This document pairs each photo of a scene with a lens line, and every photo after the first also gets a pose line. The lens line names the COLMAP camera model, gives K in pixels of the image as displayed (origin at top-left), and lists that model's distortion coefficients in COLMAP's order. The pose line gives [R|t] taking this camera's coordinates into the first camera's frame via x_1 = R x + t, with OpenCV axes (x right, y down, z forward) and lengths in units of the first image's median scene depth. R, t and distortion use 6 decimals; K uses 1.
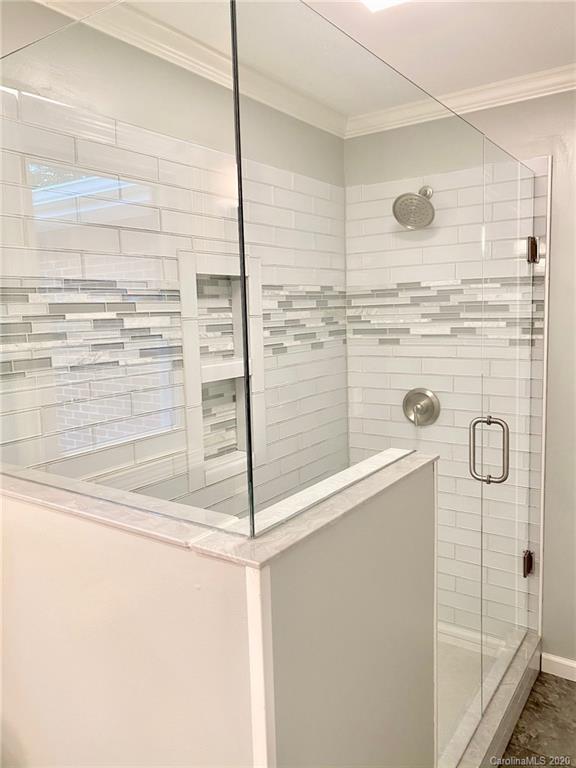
lens RADIAL K [[588.5, 0, 284.5], [0, 588.5, 386.3], [0, 0, 1]] dist [0.049349, -0.073935]
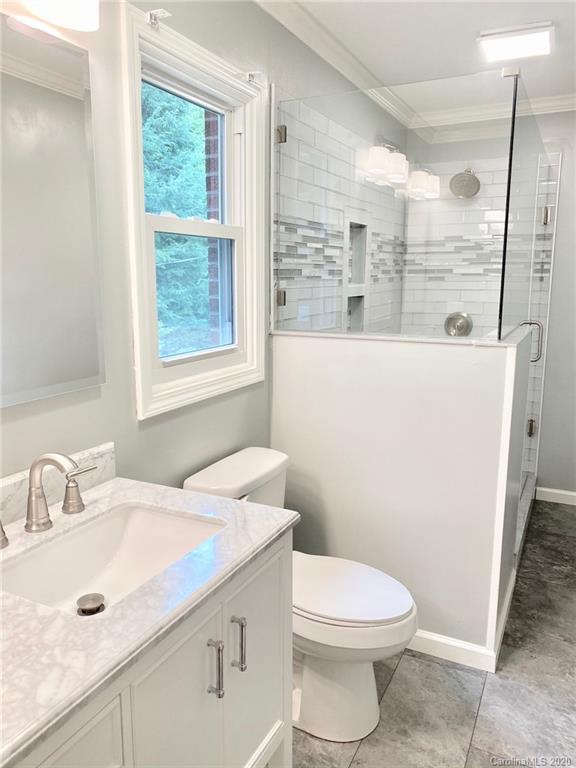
lens RADIAL K [[588.5, 0, 293.2], [0, 588.5, 385.6], [0, 0, 1]] dist [0.049349, -0.073935]
pose [[0.988652, 0.001470, 0.150220, -0.412272], [-0.010588, 0.998147, 0.059917, 0.108226], [-0.149853, -0.060827, 0.986835, -0.386671]]
